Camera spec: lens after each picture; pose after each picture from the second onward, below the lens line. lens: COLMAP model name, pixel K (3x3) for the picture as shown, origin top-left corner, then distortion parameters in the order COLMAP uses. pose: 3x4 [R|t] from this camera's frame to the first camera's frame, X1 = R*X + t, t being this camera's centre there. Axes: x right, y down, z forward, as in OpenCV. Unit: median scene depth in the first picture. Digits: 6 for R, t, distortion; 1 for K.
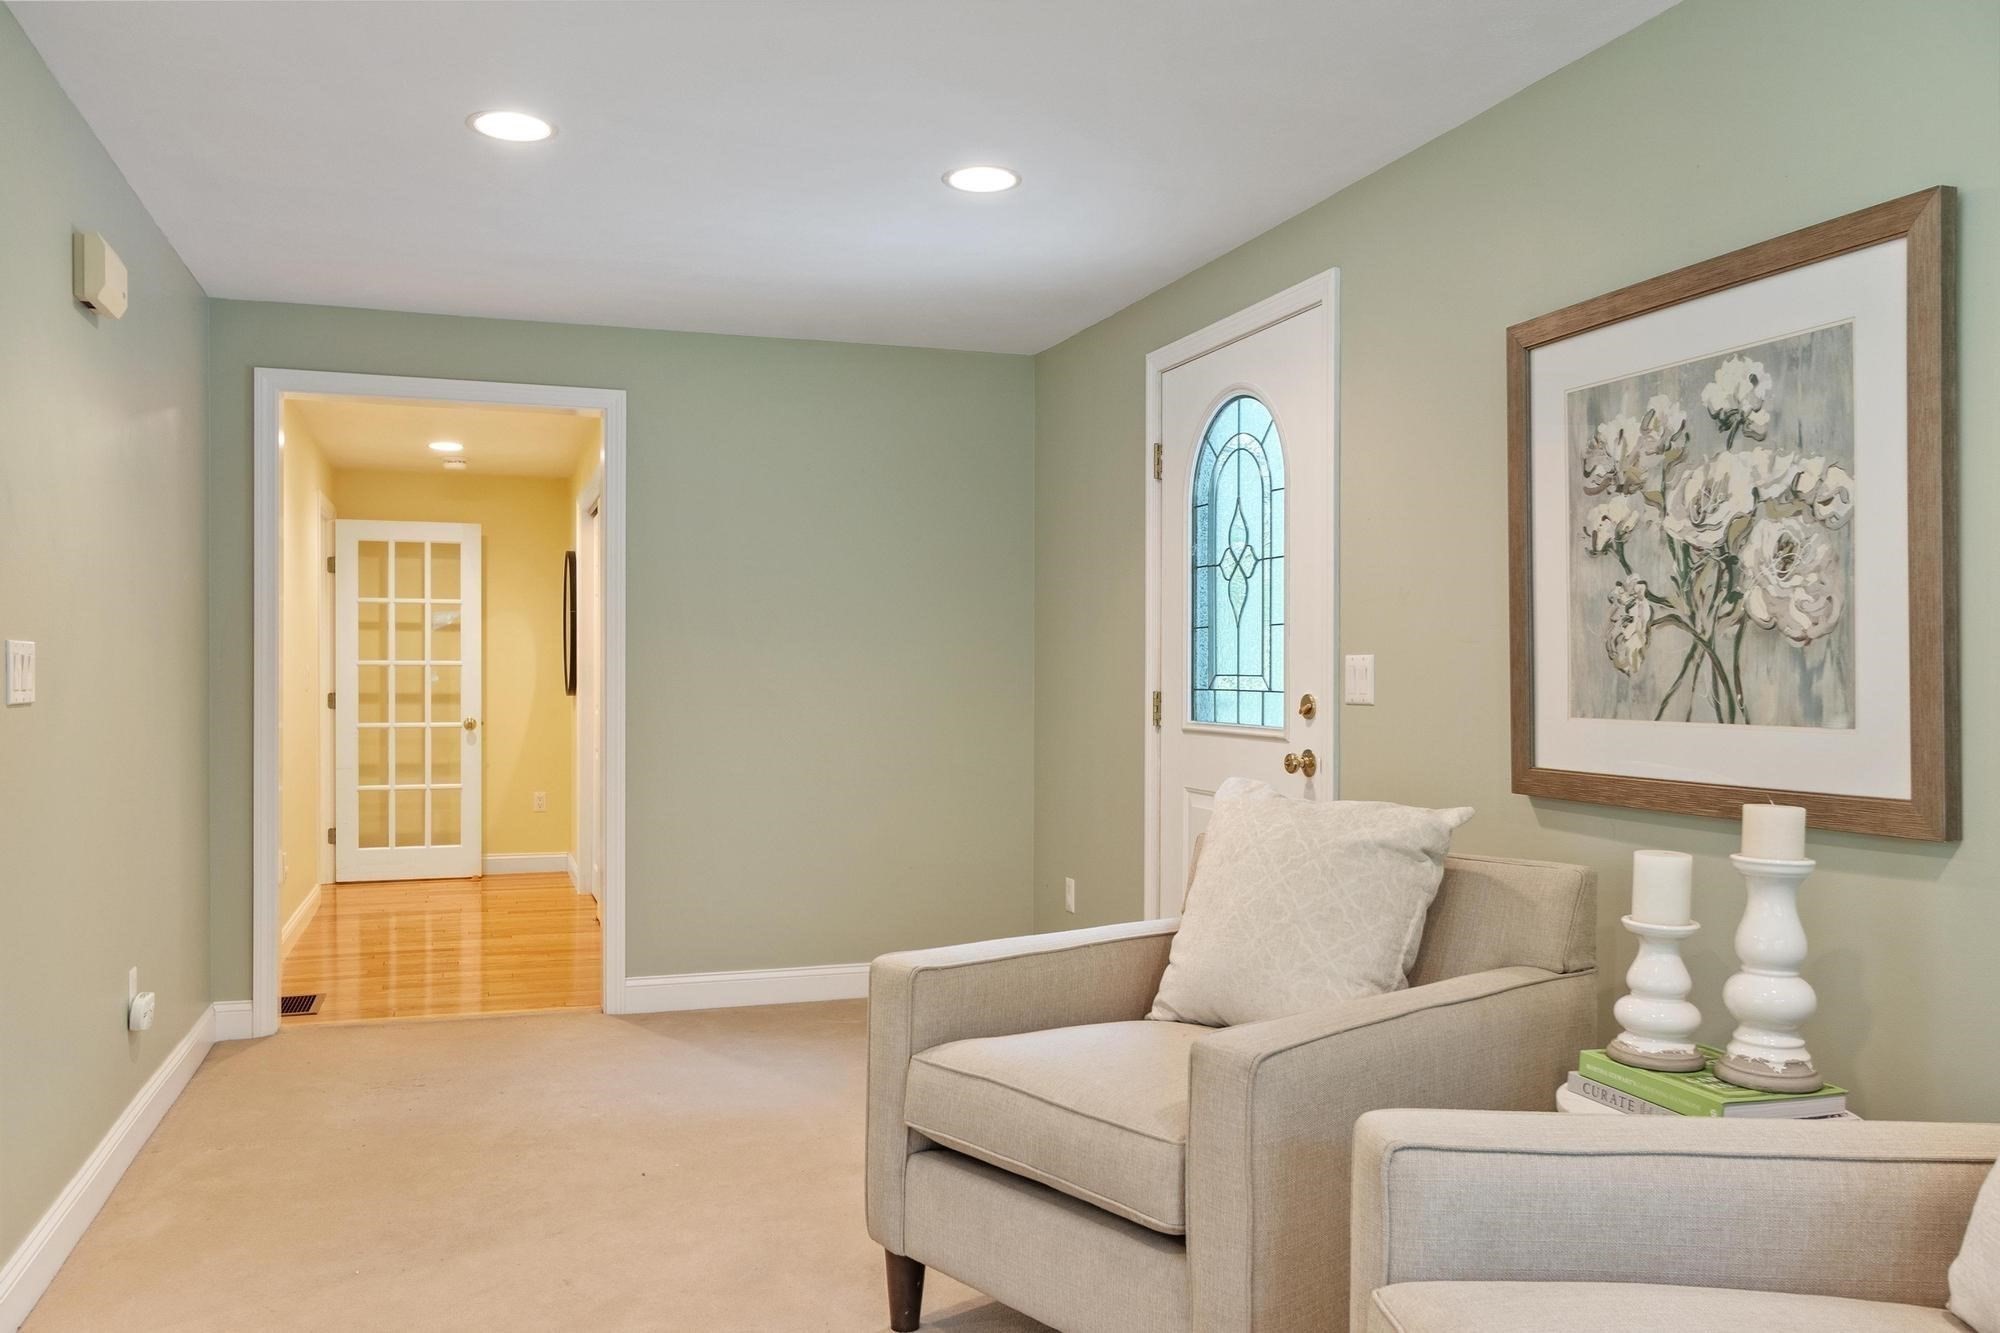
lens RADIAL K [[1532.2, 0, 1000.0], [0, 1532.2, 666.5], [0, 0, 1]] dist [0.060854, 0.000776]
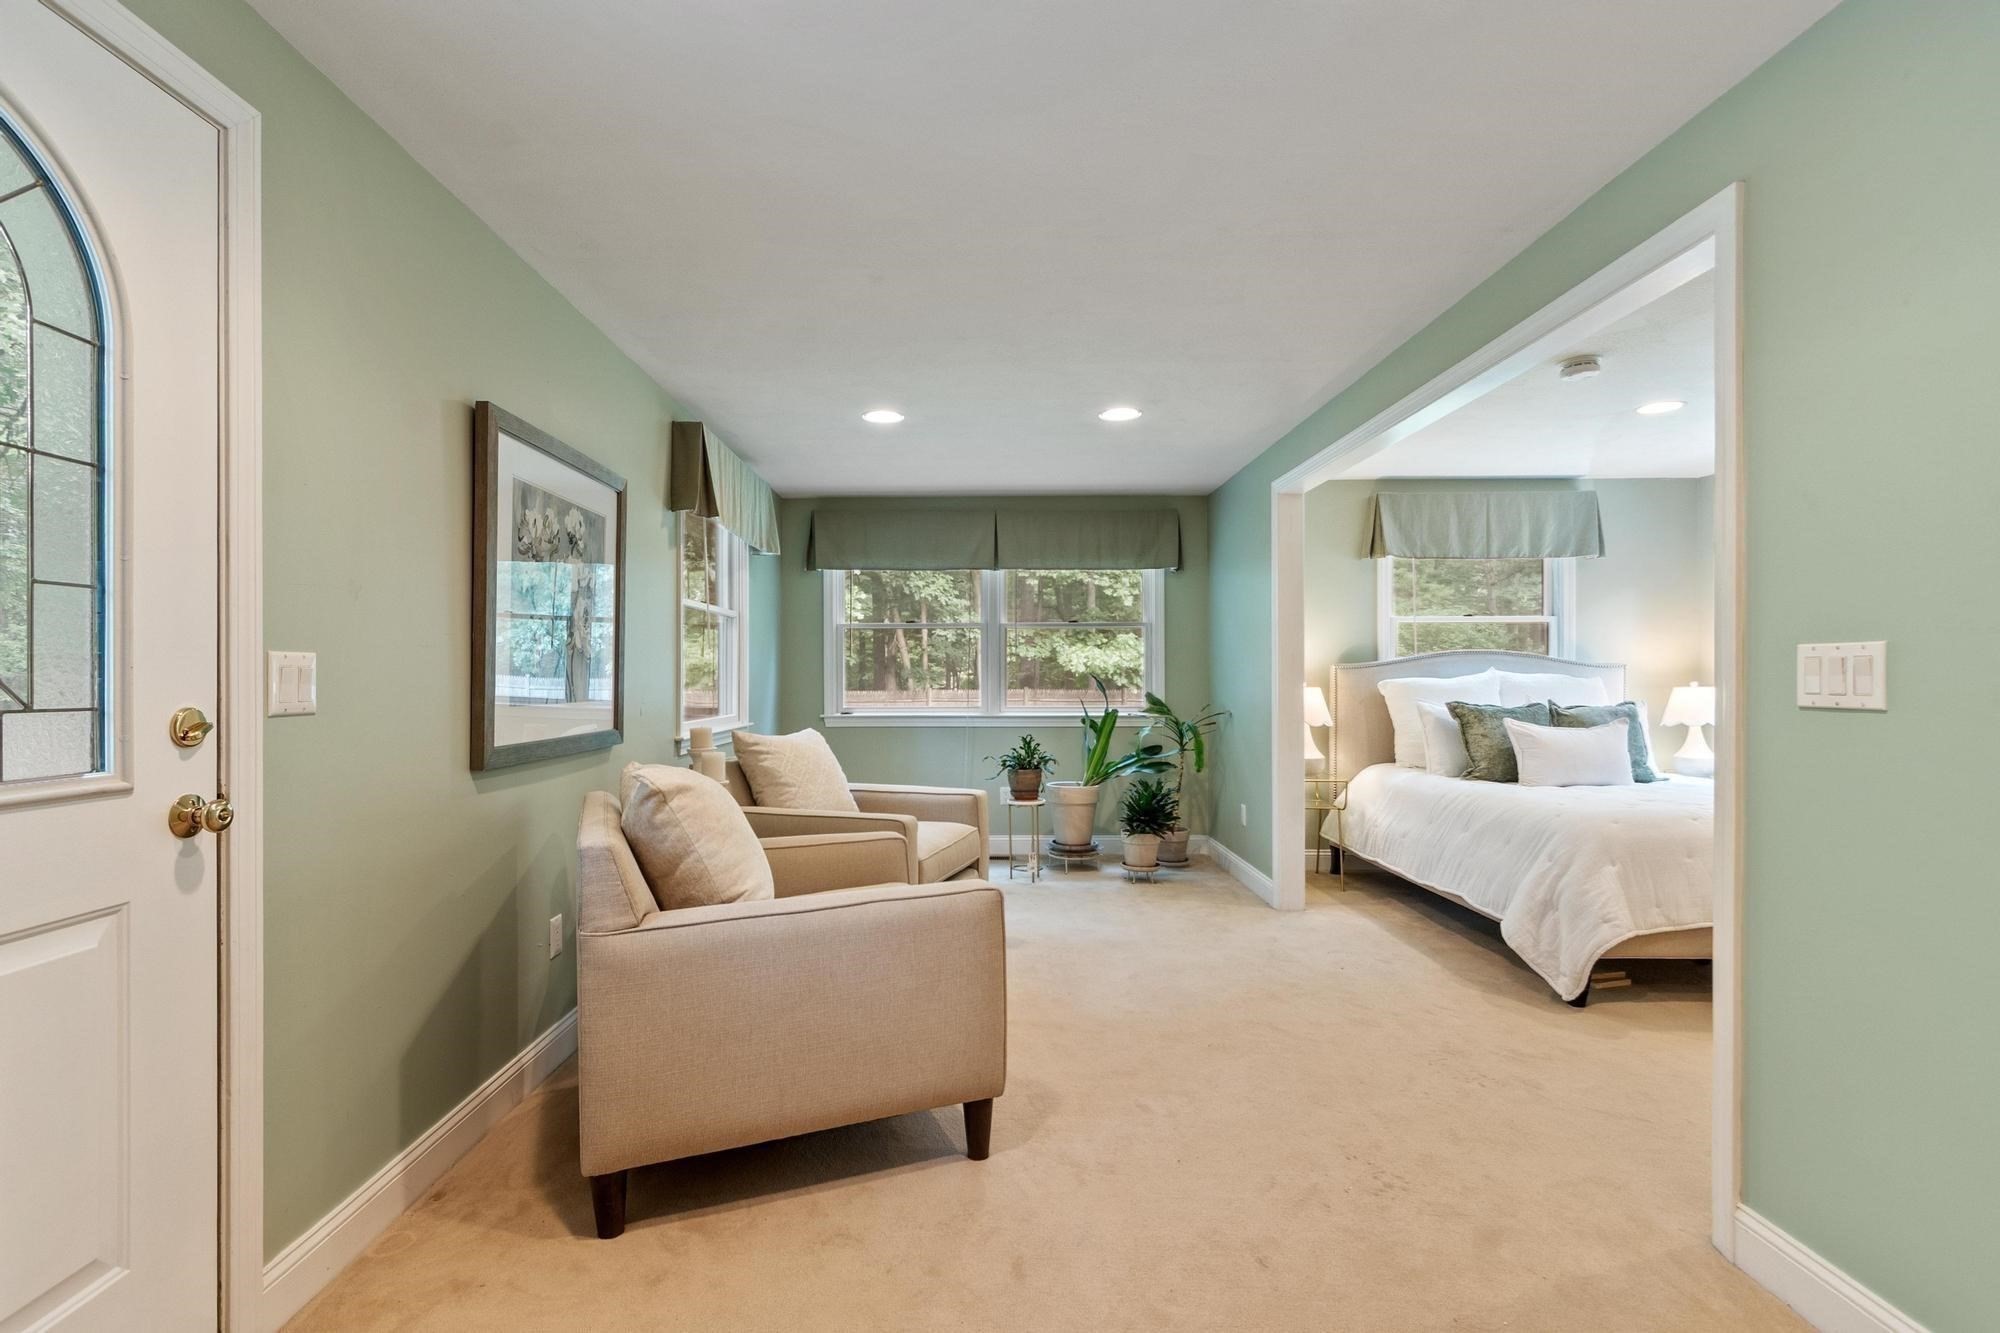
lens RADIAL K [[896.4, 0, 987.8], [0, 896.4, 679.5], [0, 0, 1]] dist [0.001128, 0.000112]
pose [[-0.946793, -0.002680, 0.321833, -0.330090], [-0.002782, 0.999996, 0.000145, 0.007314], [-0.321832, -0.000758, -0.946796, 1.758453]]
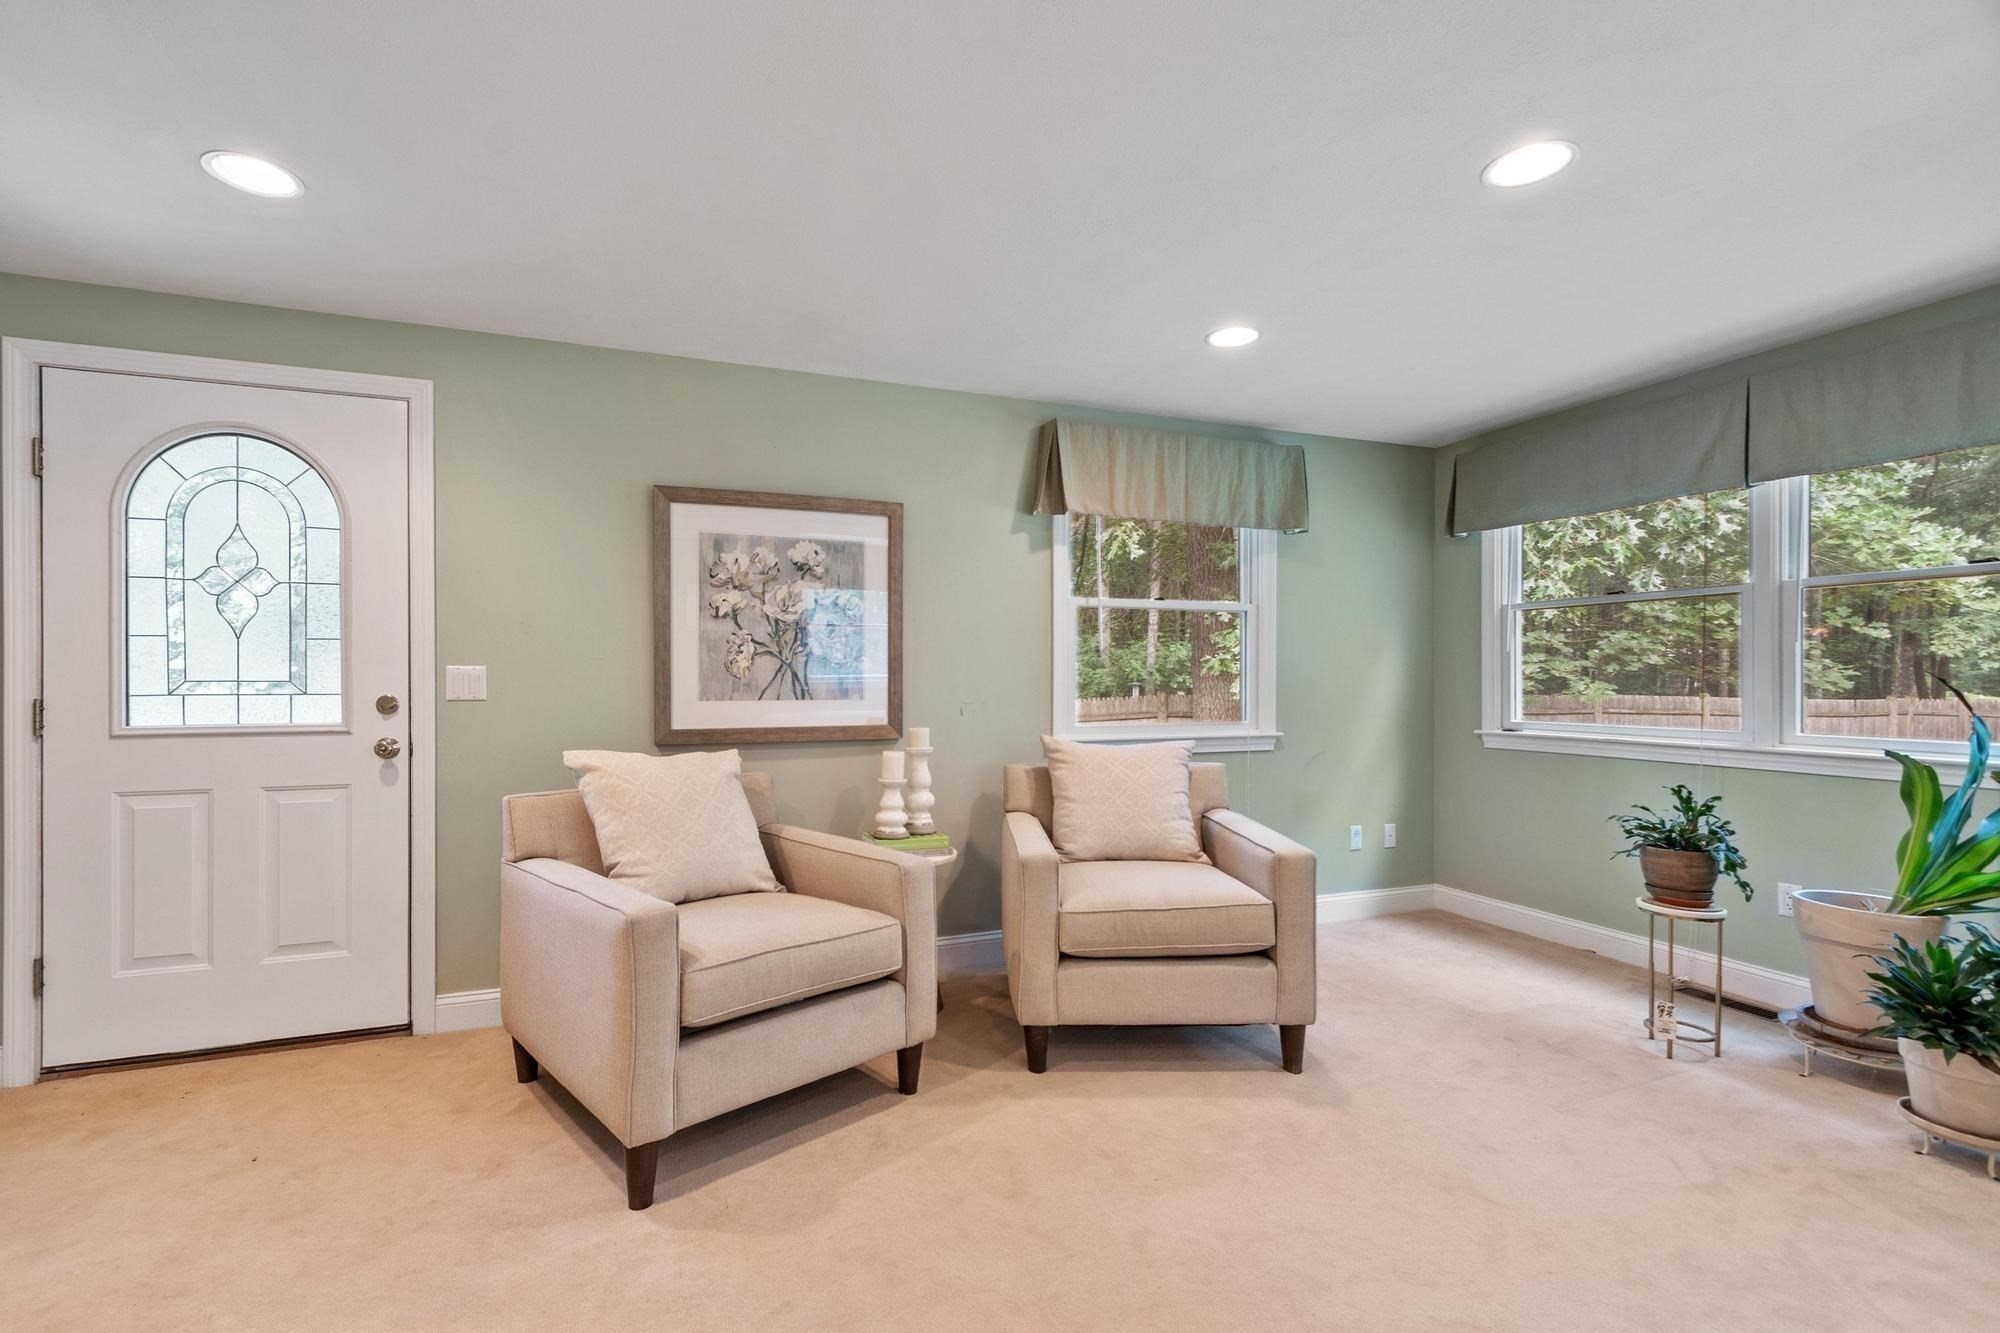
lens RADIAL K [[896.4, 0, 987.8], [0, 896.4, 679.5], [0, 0, 1]] dist [0.001128, 0.000112]
pose [[-0.041290, -0.006681, 0.999125, -0.814015], [-0.004132, 0.999970, 0.006516, -0.002985], [-0.999139, -0.003860, -0.041316, 0.740281]]
